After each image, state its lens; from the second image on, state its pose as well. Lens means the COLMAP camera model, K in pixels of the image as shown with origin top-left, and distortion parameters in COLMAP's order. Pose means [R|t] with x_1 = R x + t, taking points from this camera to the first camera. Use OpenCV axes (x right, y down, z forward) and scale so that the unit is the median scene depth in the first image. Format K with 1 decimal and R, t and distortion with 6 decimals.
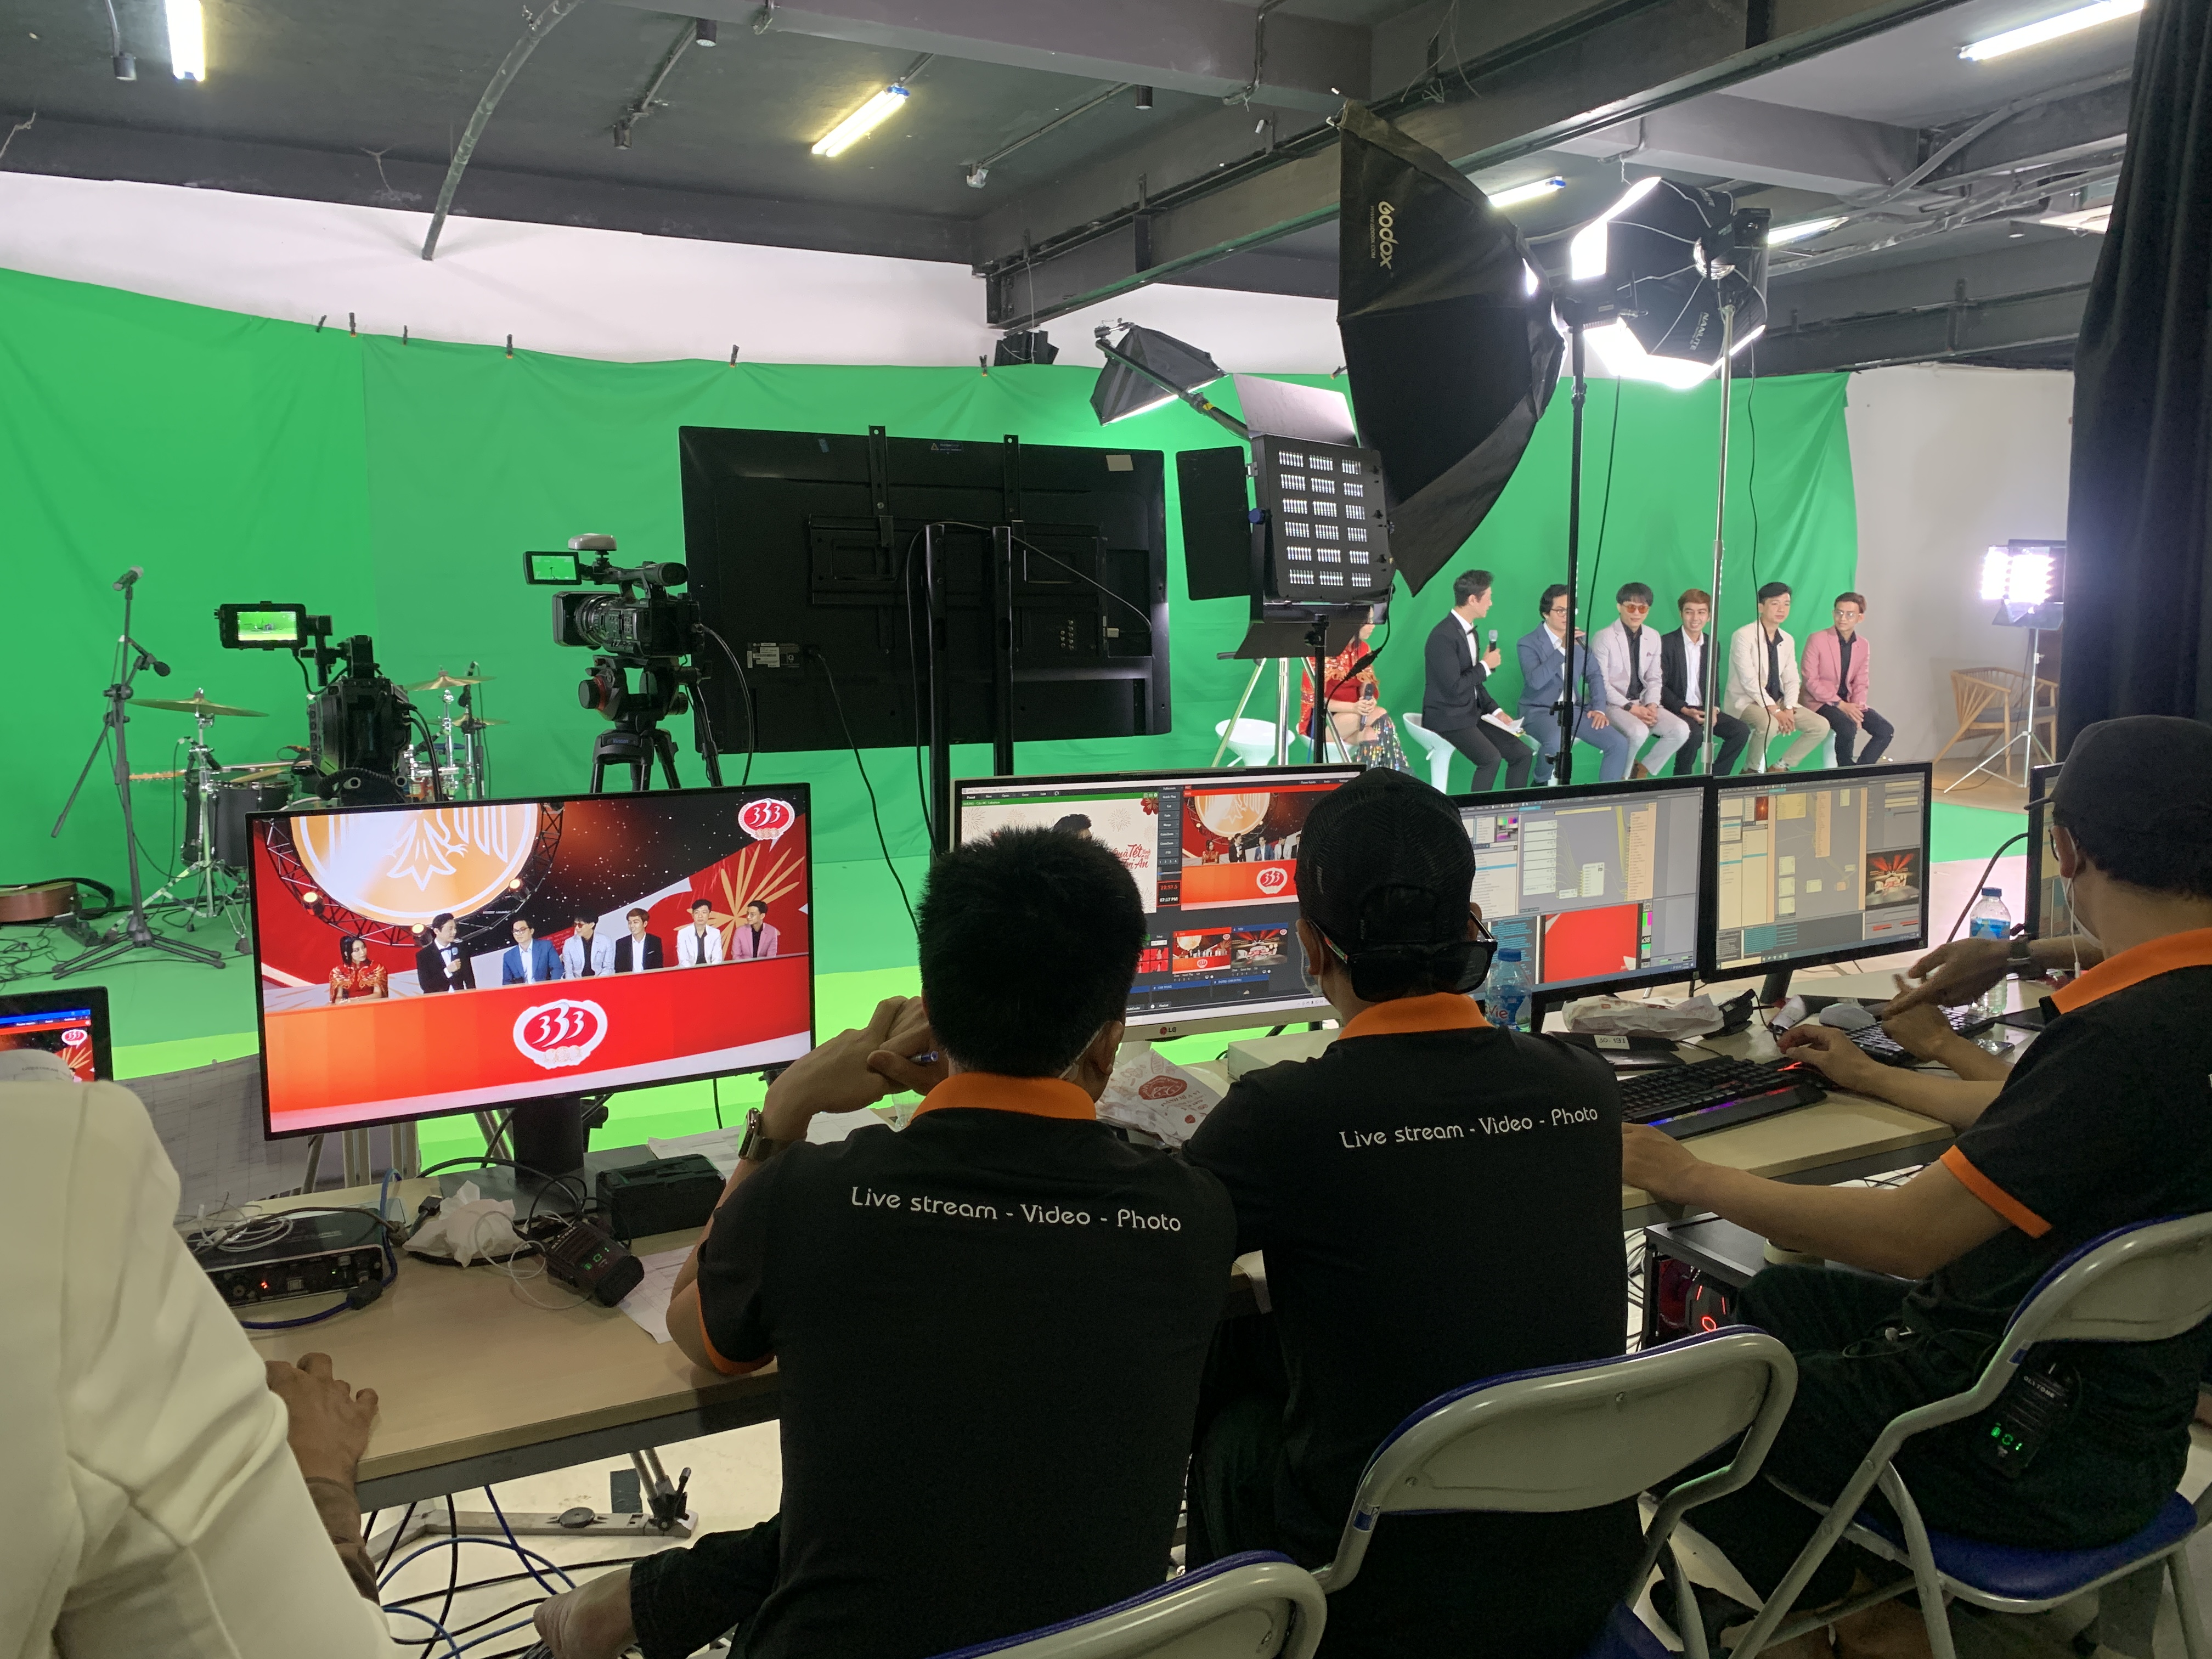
lens RADIAL K [[1694.0, 0, 1118.0], [0, 1694.0, 816.0], [0, 0, 1]] dist [0.036796, -0.046492]
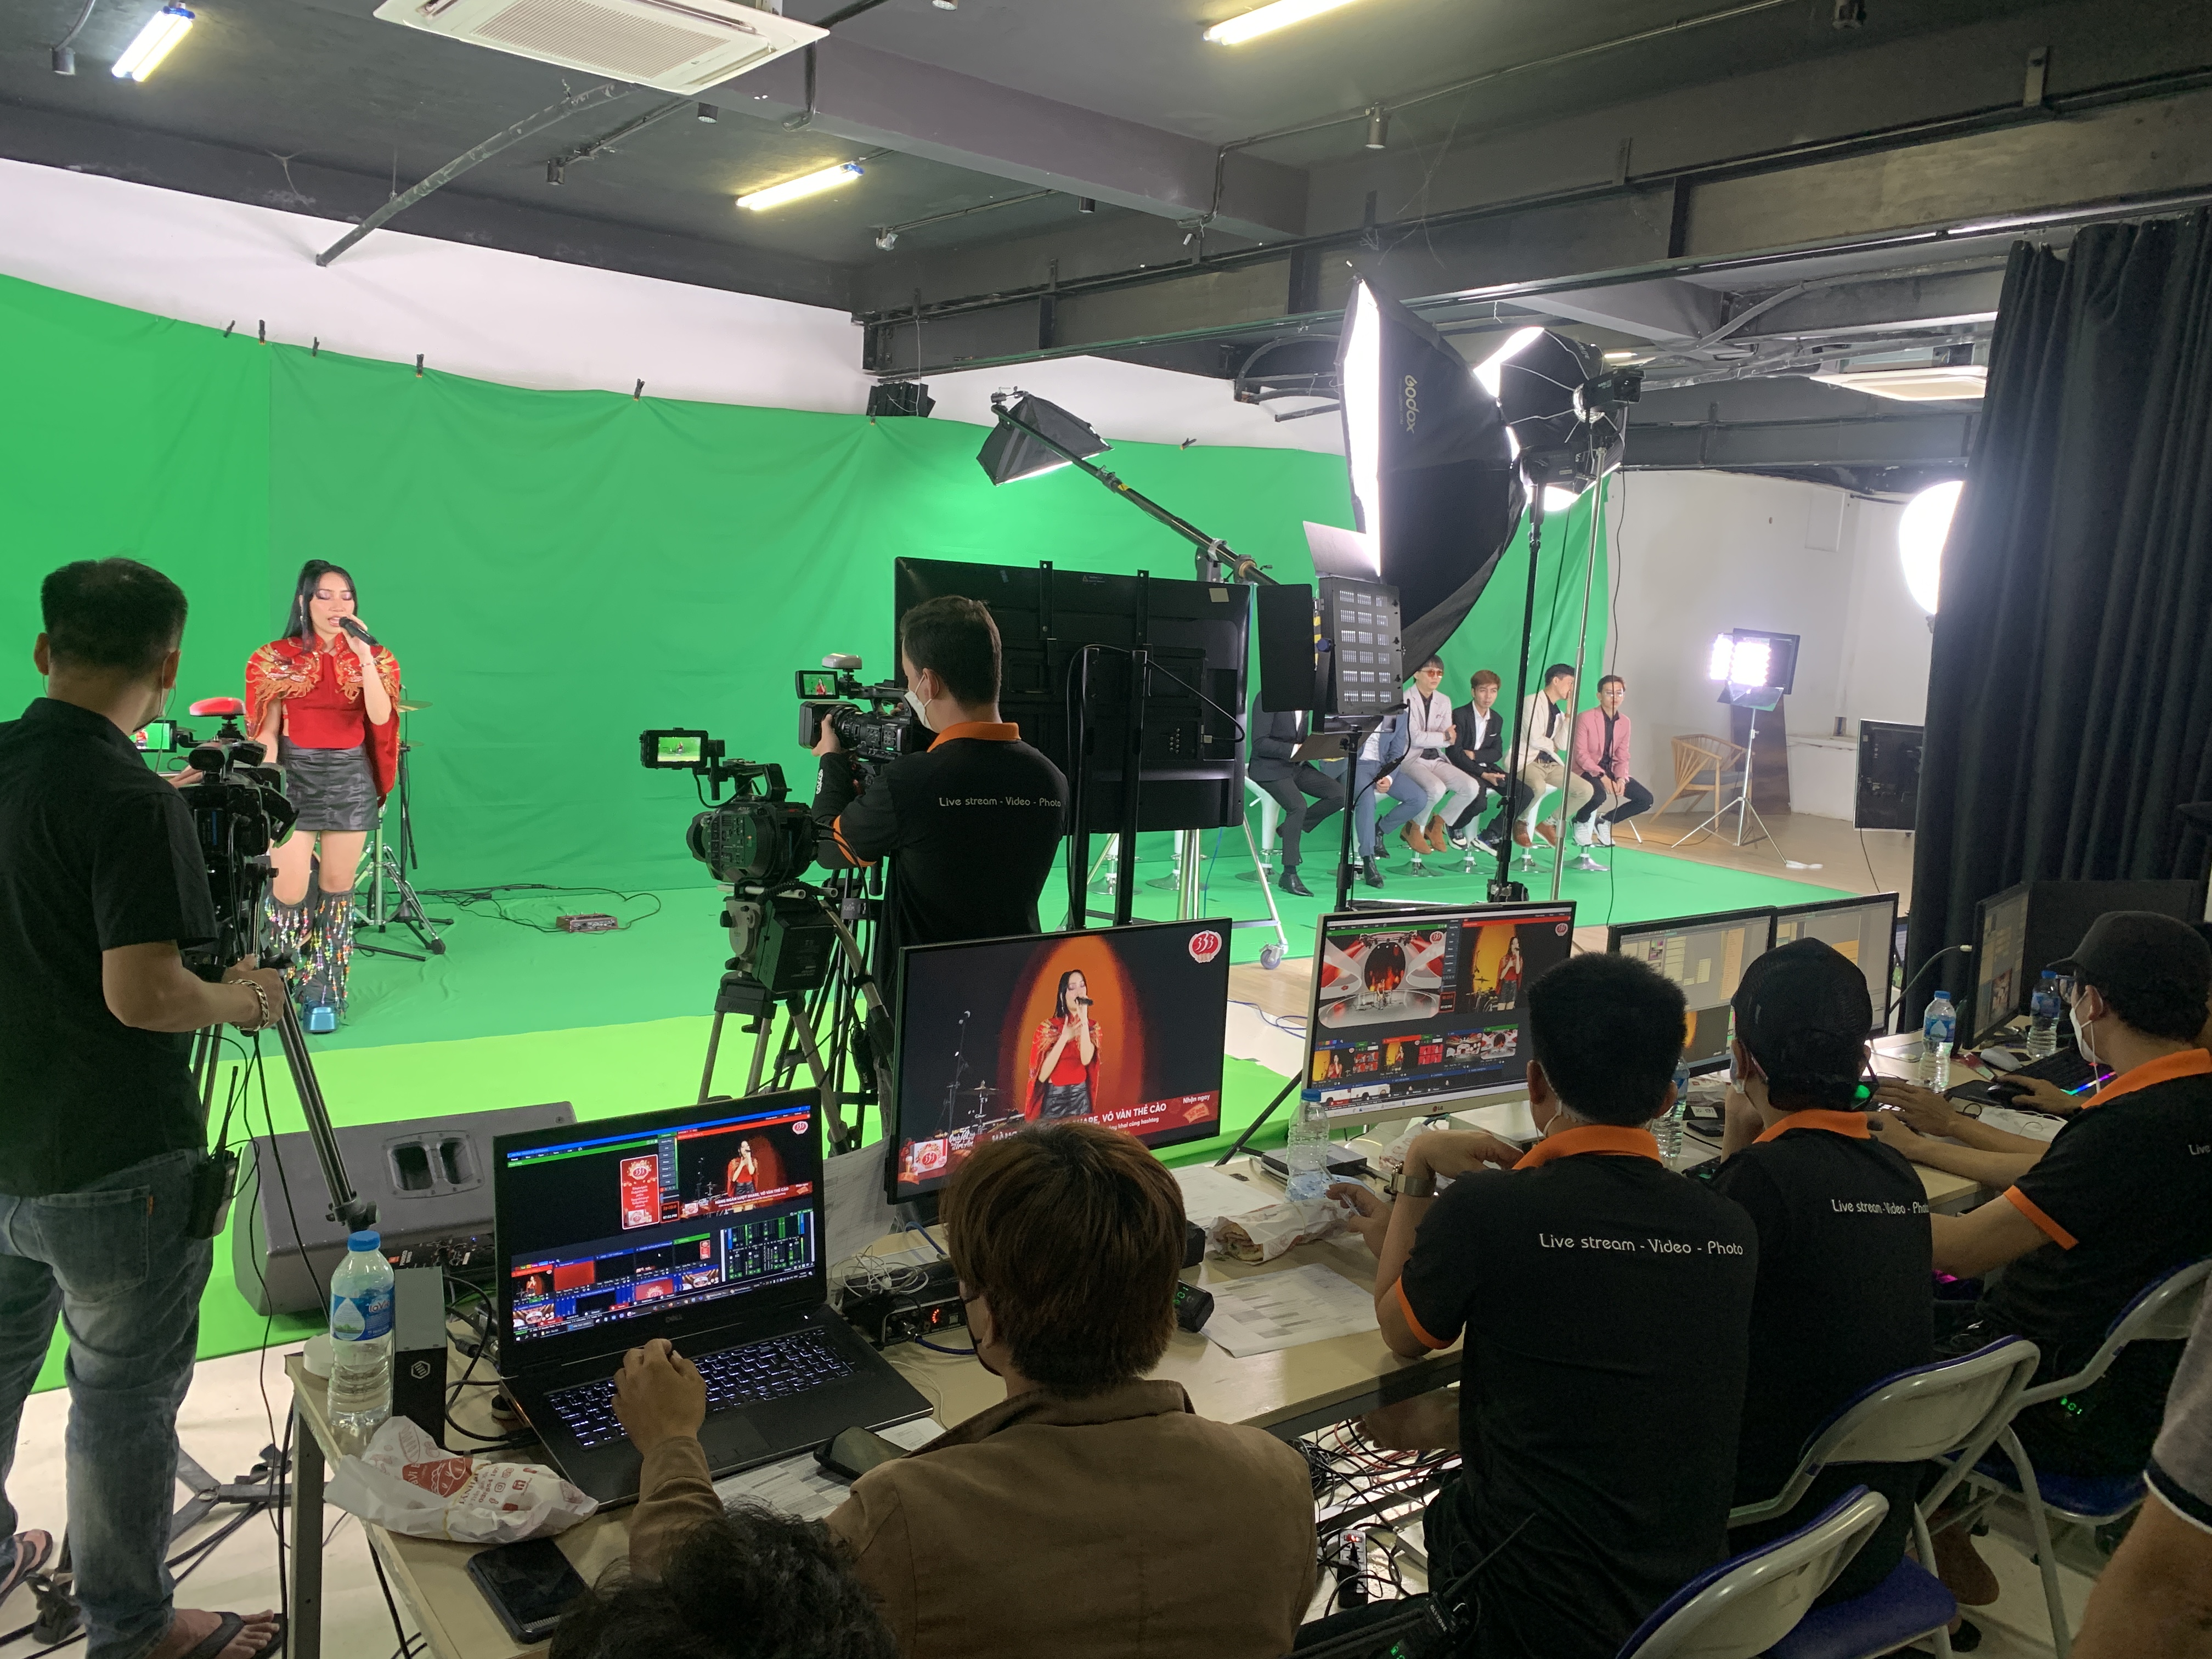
lens RADIAL K [[1694.0, 0, 1118.0], [0, 1694.0, 816.0], [0, 0, 1]] dist [0.036796, -0.046492]
pose [[0.981798, 0.039901, 0.185691, -0.248686], [-0.039709, 0.999200, -0.004757, -0.042988], [-0.185732, -0.002703, 0.982597, -0.118623]]
